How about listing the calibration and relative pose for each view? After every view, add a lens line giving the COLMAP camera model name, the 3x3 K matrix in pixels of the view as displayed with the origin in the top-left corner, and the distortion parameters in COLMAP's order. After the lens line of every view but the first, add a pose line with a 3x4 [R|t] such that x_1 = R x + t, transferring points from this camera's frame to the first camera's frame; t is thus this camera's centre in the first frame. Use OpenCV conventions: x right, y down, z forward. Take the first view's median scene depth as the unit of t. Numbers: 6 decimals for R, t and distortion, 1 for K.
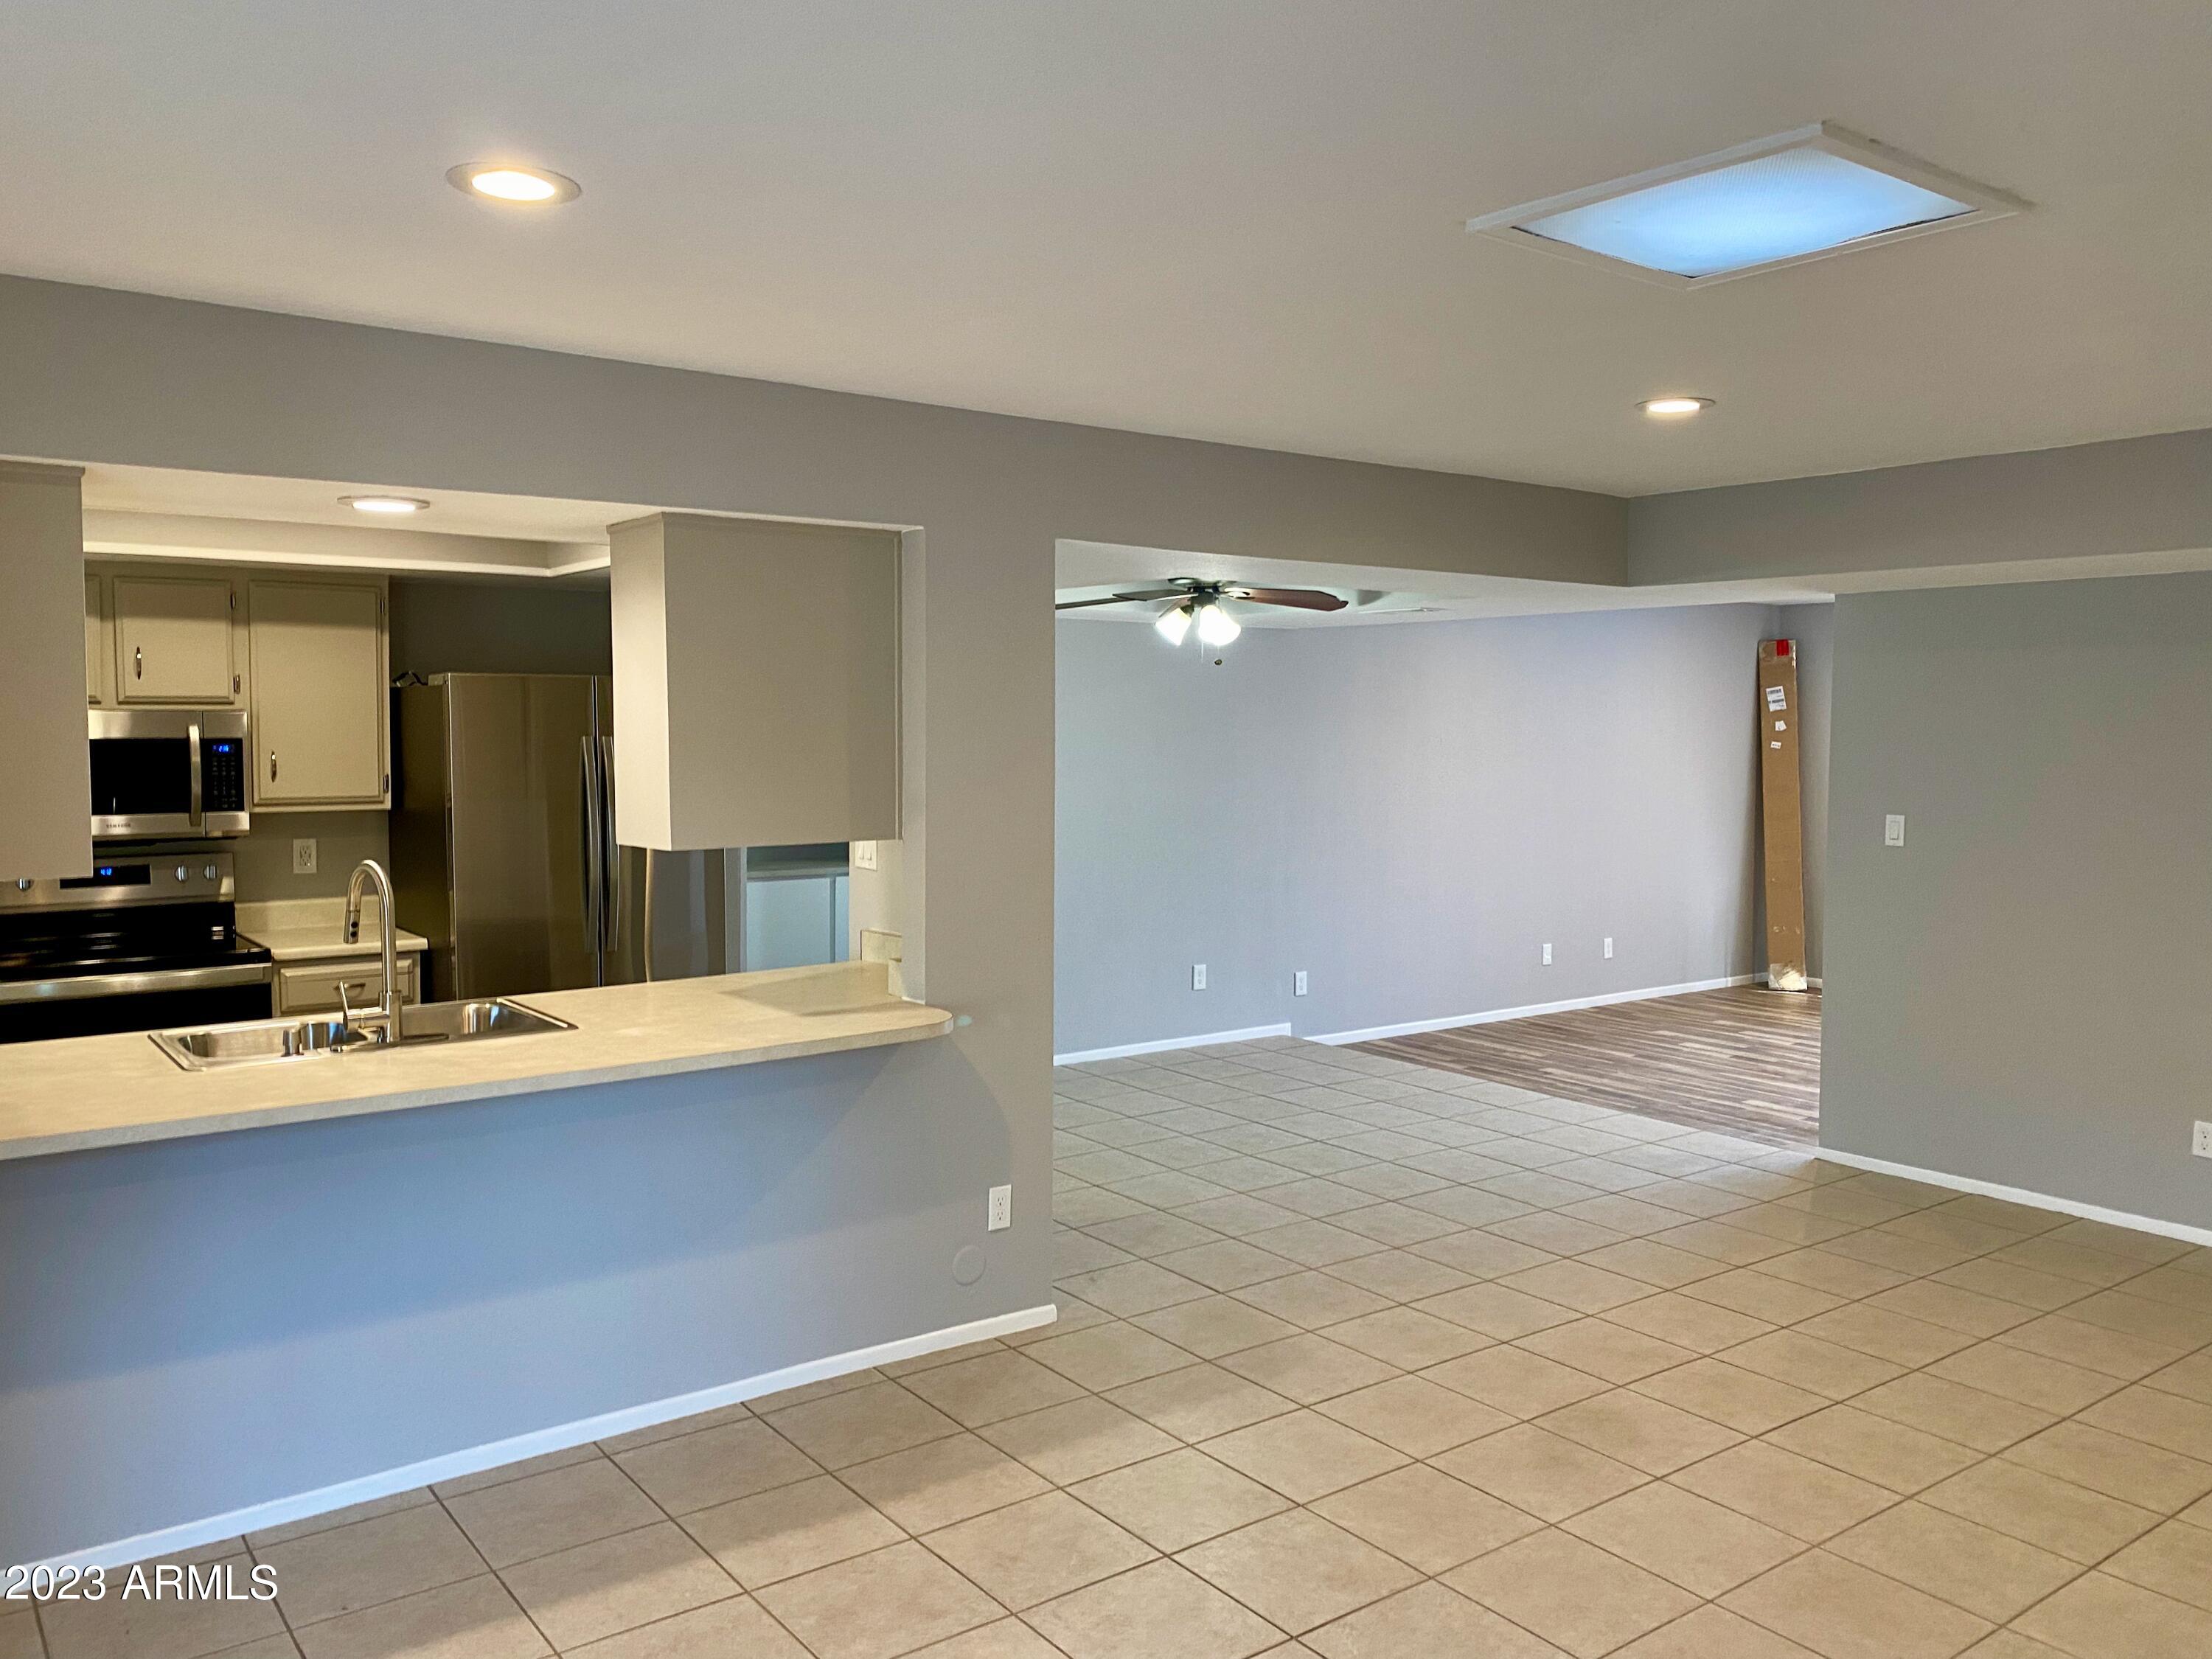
lens RADIAL K [[1696.6, 0, 1067.4], [0, 1696.6, 829.6], [0, 0, 1]] dist [0.044556, -0.045393]
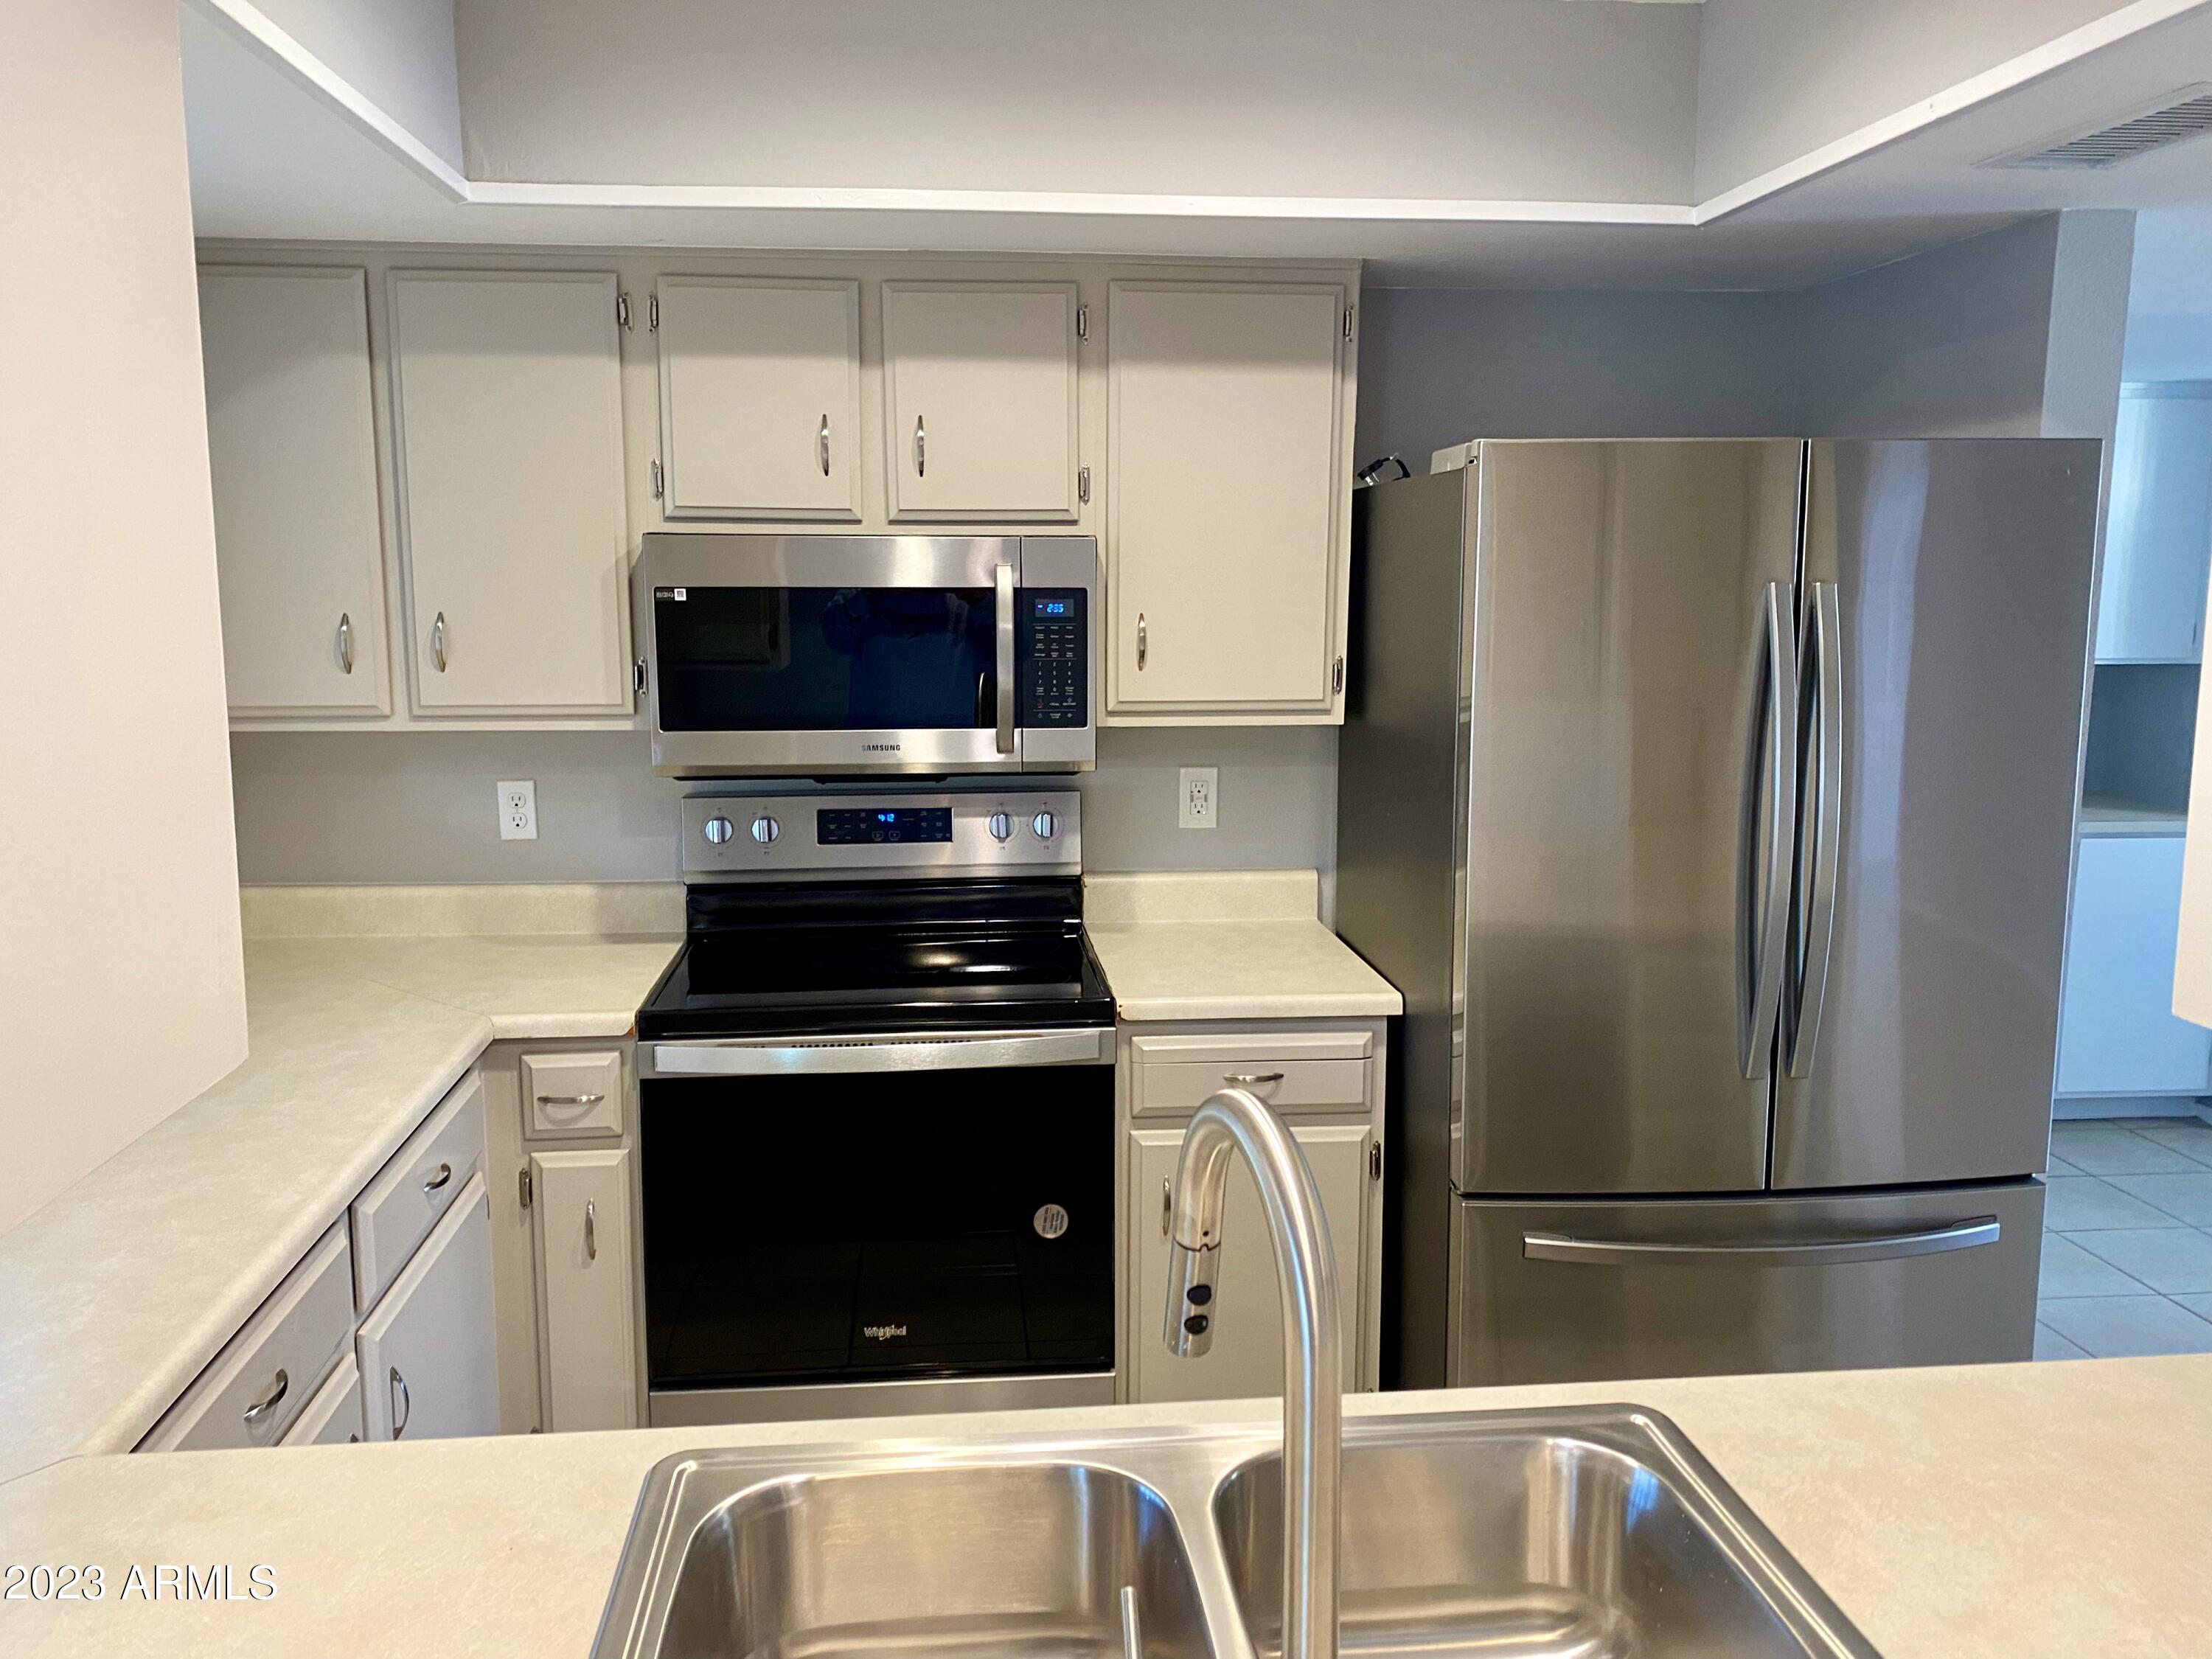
lens RADIAL K [[1696.6, 0, 1100.1], [0, 1696.6, 825.9], [0, 0, 1]] dist [0.044556, -0.045393]
pose [[0.868230, 0.071615, -0.490967, -0.216022], [-0.029999, 0.995295, 0.092130, -0.028601], [0.495255, -0.065262, 0.866293, 0.541482]]
